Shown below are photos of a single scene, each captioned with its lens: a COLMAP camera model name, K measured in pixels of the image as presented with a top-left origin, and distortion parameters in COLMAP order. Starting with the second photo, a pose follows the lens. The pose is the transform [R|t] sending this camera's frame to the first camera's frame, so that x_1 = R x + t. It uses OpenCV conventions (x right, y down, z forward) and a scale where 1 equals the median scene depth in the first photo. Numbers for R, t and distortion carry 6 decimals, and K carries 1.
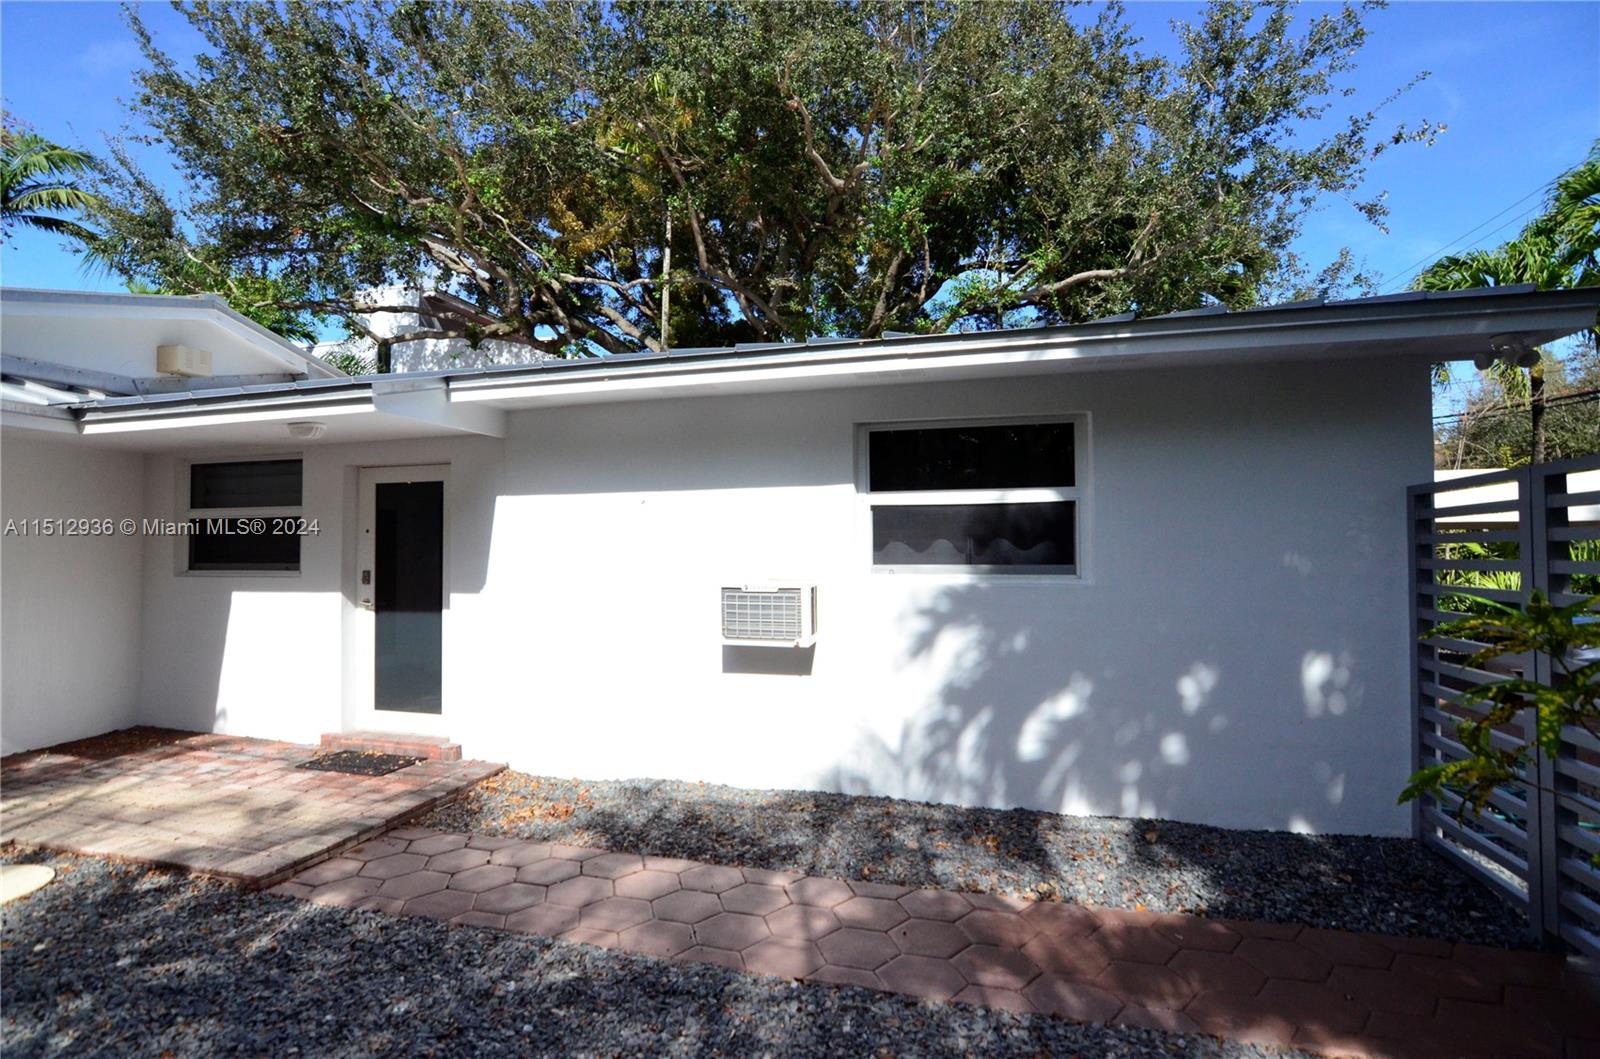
lens RADIAL K [[772.2, 0, 785.7], [0, 772.2, 529.3], [0, 0, 1]] dist [-0.039683, 0.013744]
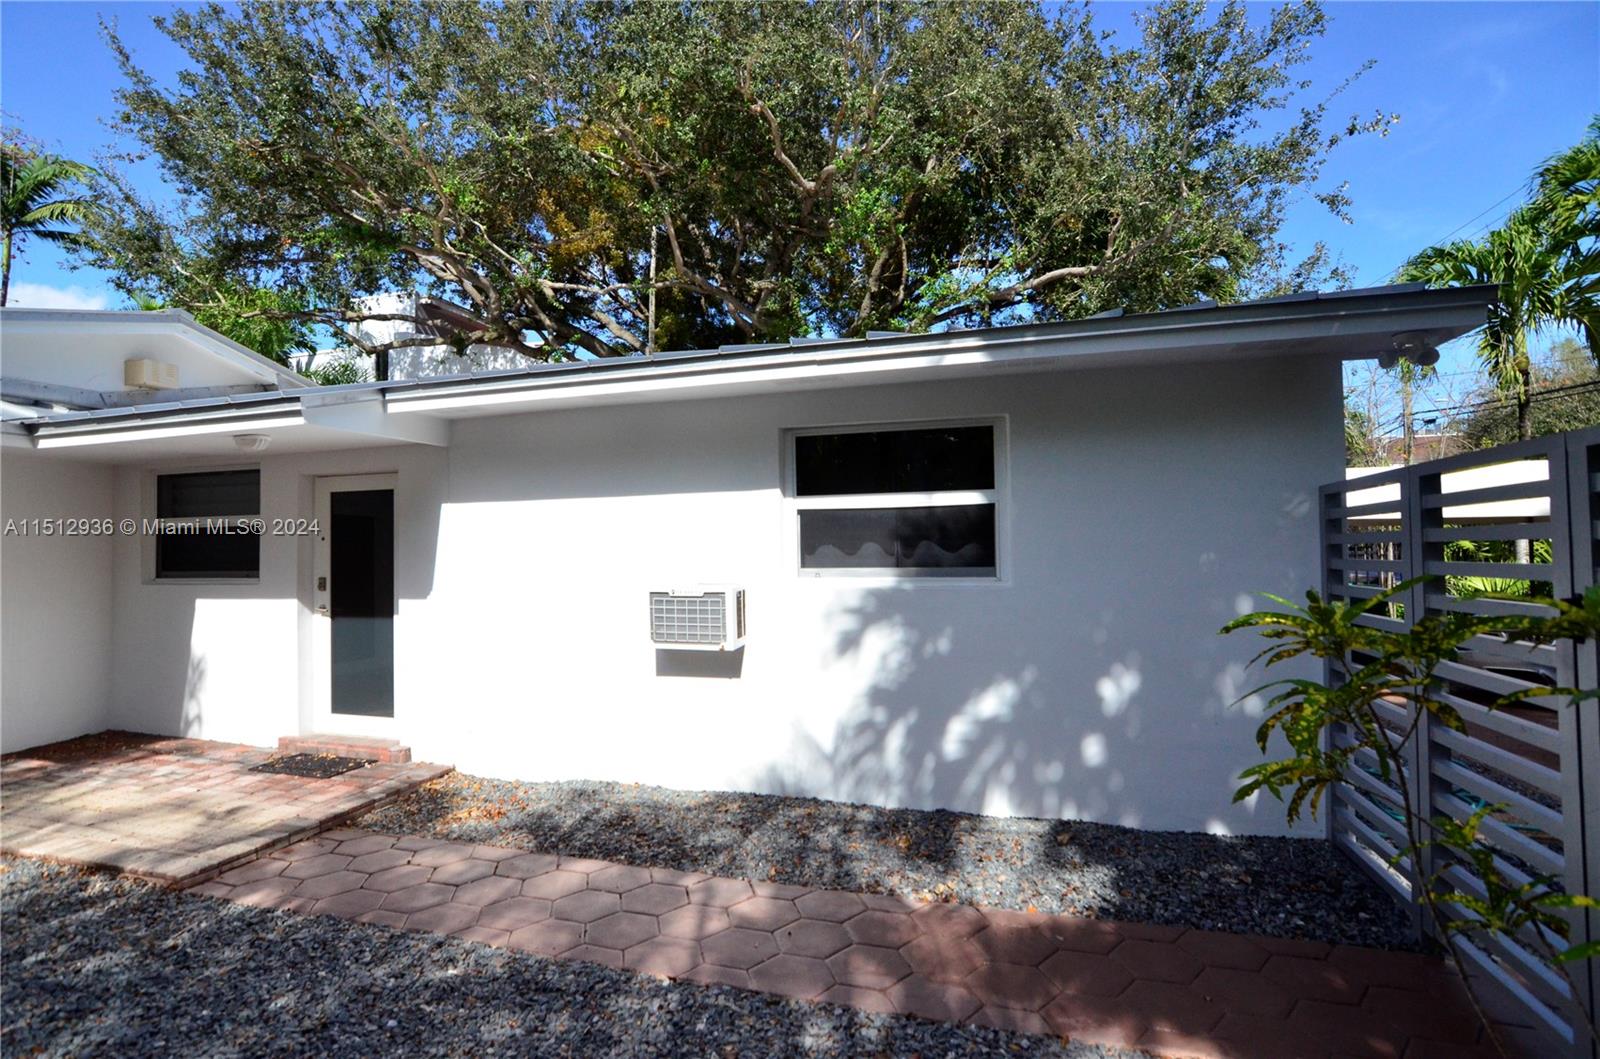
lens RADIAL K [[772.2, 0, 785.7], [0, 772.2, 529.3], [0, 0, 1]] dist [-0.039683, 0.013744]
pose [[0.999757, -0.010137, -0.019557, 0.110910], [0.010165, 0.999947, 0.001343, -0.006521], [0.019542, -0.001542, 0.999808, -0.010366]]
